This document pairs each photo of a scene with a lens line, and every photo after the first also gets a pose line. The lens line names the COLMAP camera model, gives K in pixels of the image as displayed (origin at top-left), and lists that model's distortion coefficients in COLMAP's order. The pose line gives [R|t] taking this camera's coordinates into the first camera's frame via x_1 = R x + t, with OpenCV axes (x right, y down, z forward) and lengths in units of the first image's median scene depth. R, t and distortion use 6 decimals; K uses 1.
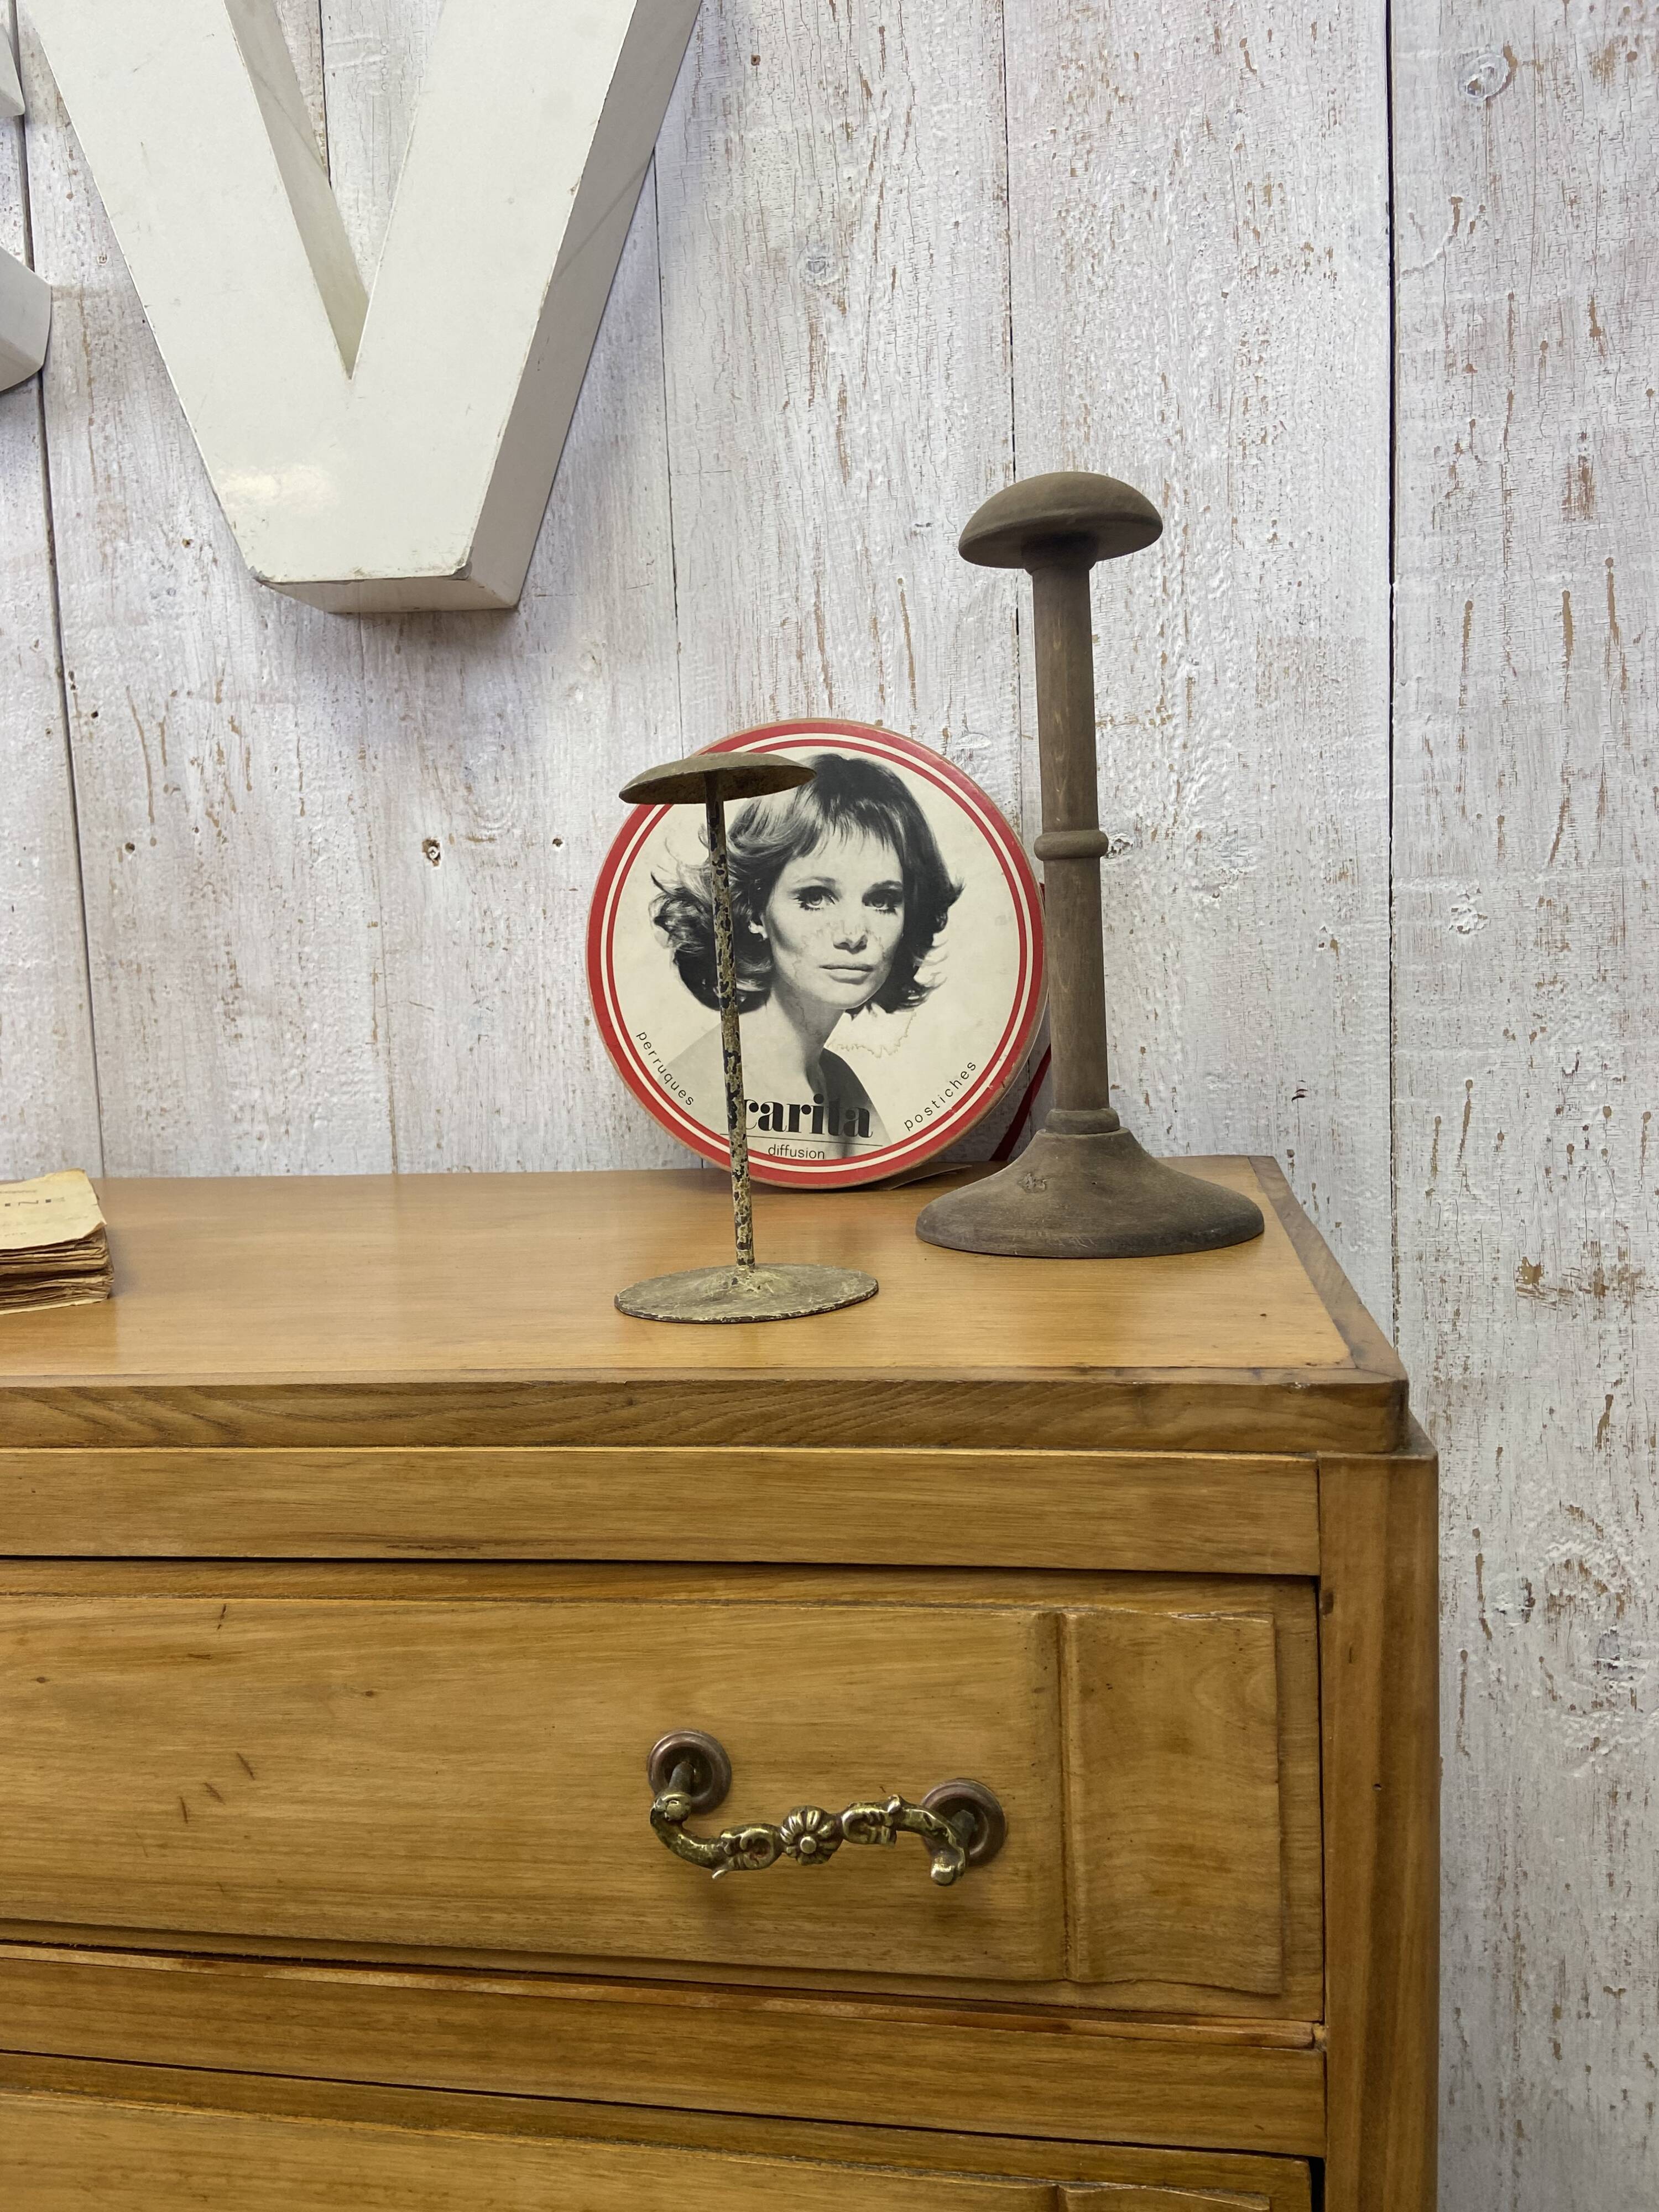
lens RADIAL K [[1663.8, 0, 815.5], [0, 1663.8, 1102.6], [0, 0, 1]] dist [0.130242, -0.171557]
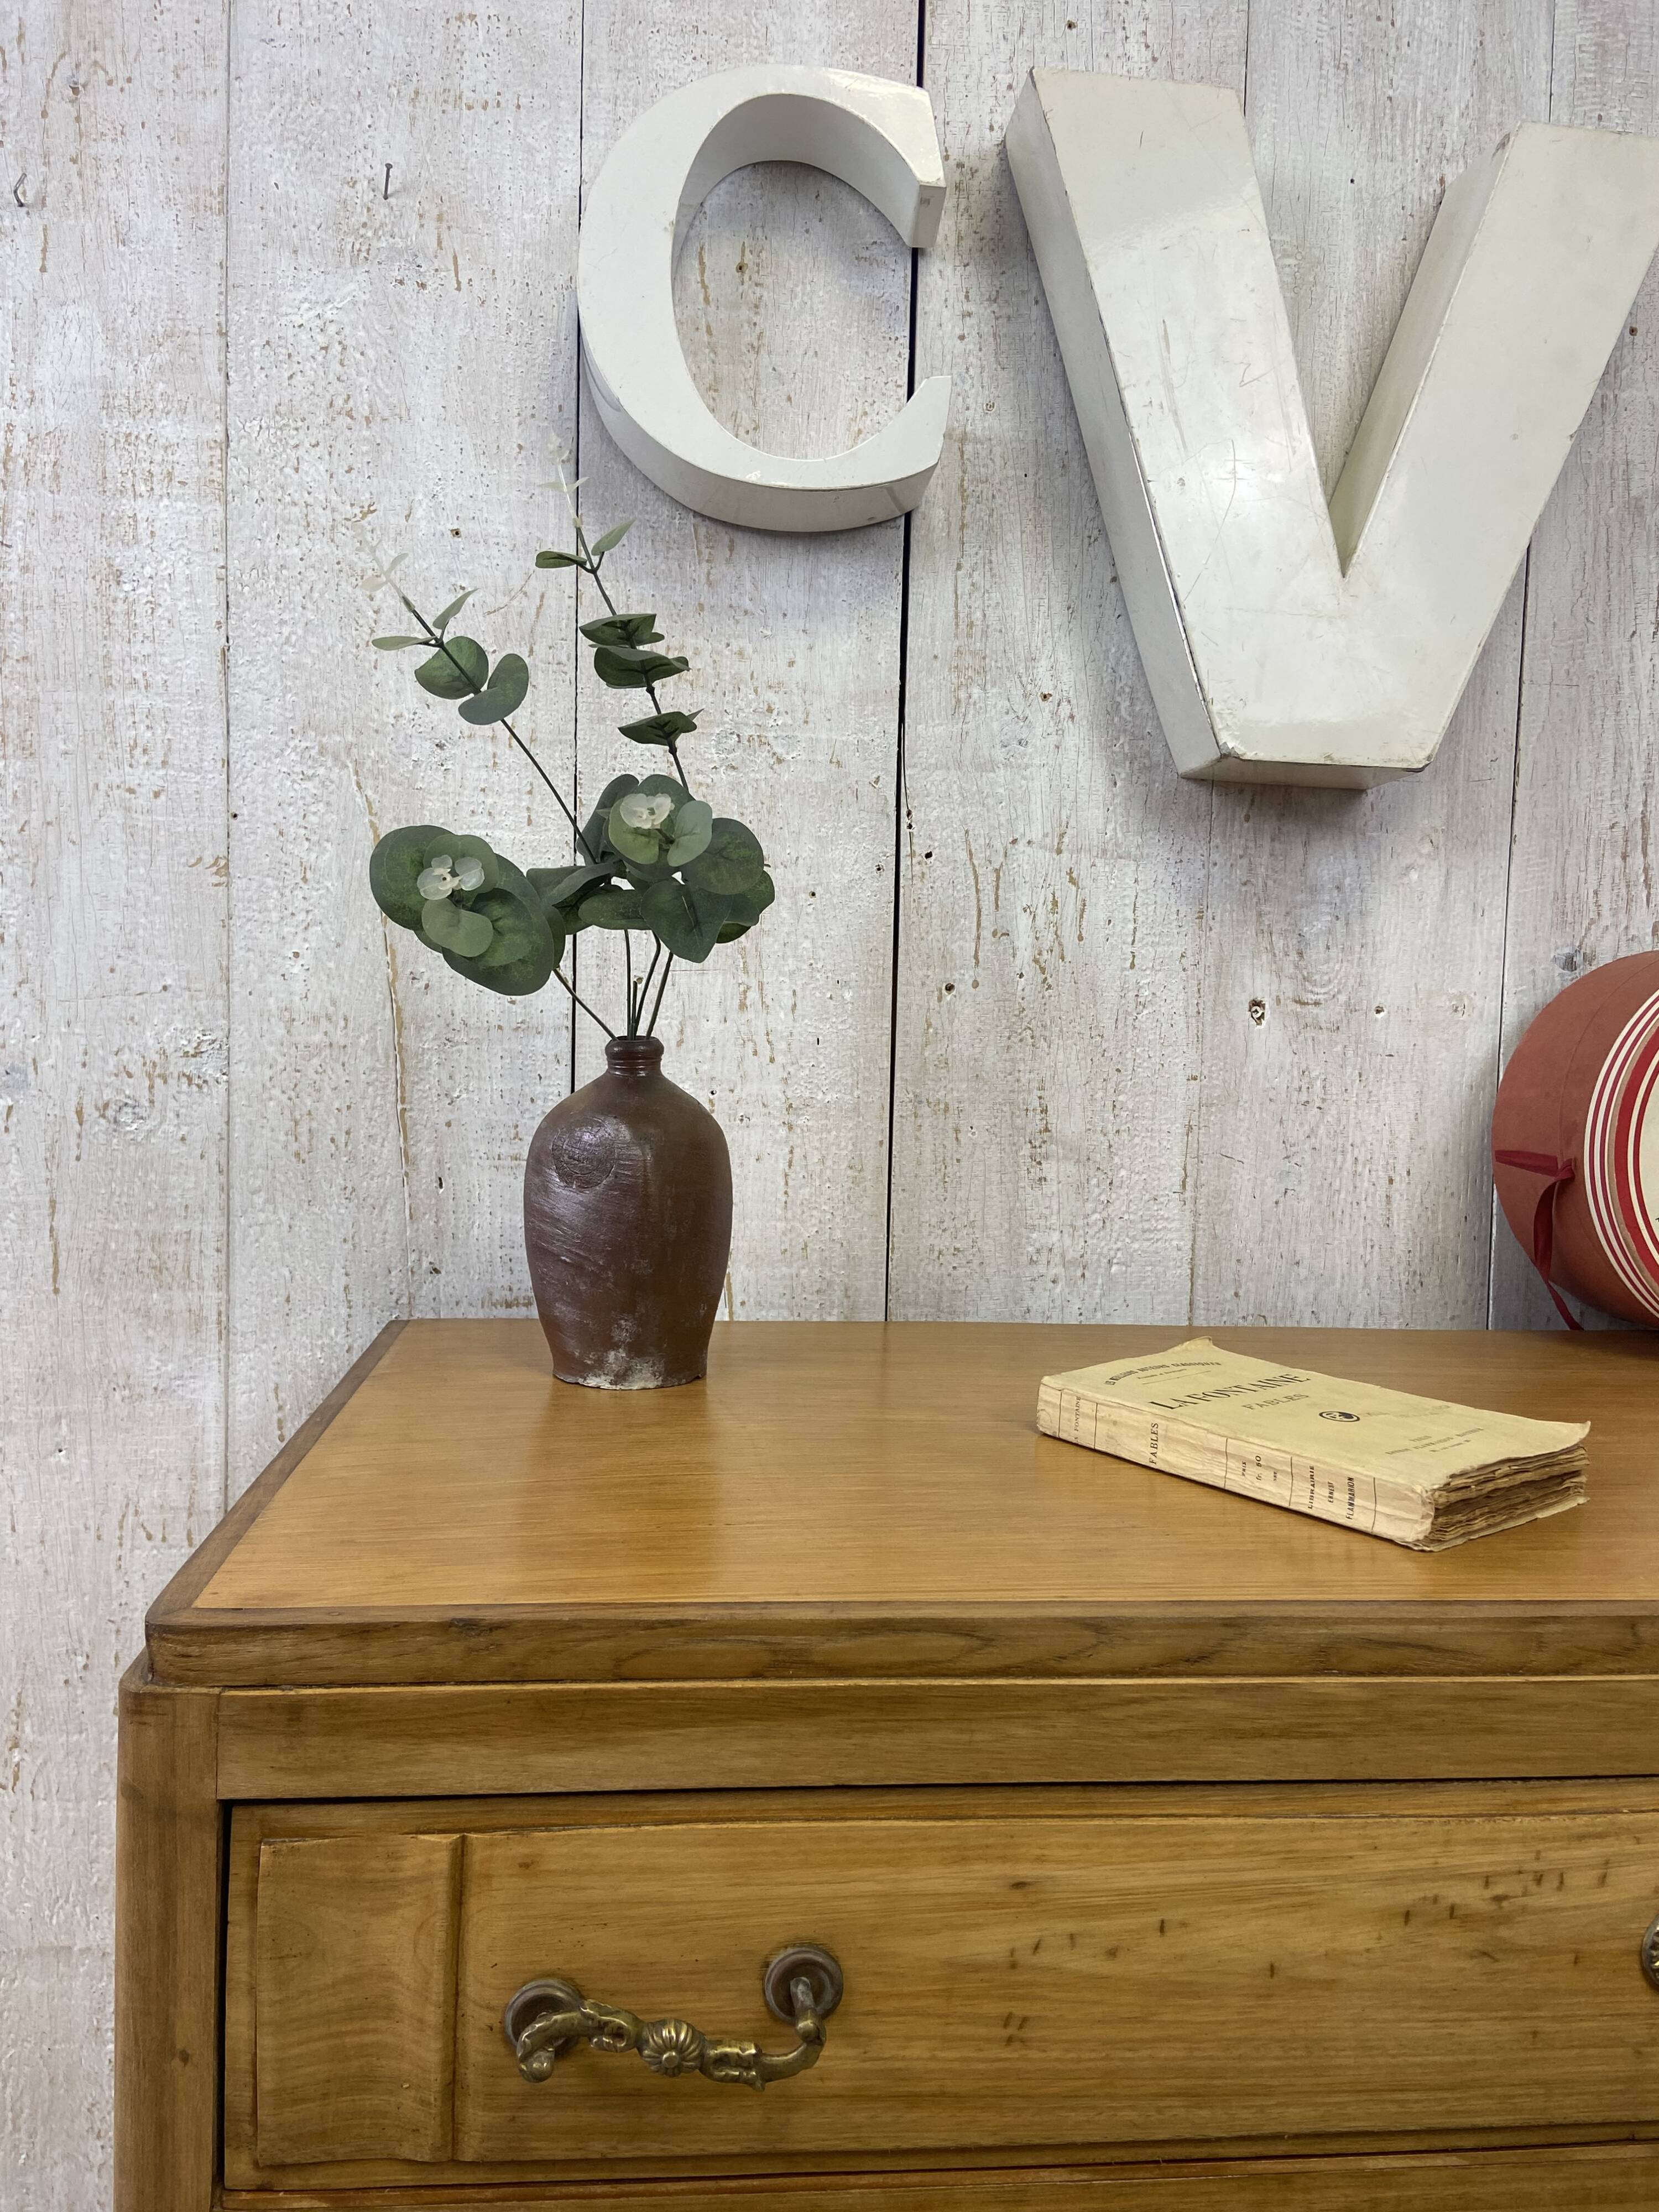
lens RADIAL K [[1664.3, 0, 814.4], [0, 1664.3, 1106.5], [0, 0, 1]] dist [0.130089, -0.169266]
pose [[0.964808, 0.044328, 0.259192, -0.823765], [-0.037313, 0.998794, -0.031923, -0.051678], [-0.260294, 0.021128, 0.965298, 0.077792]]
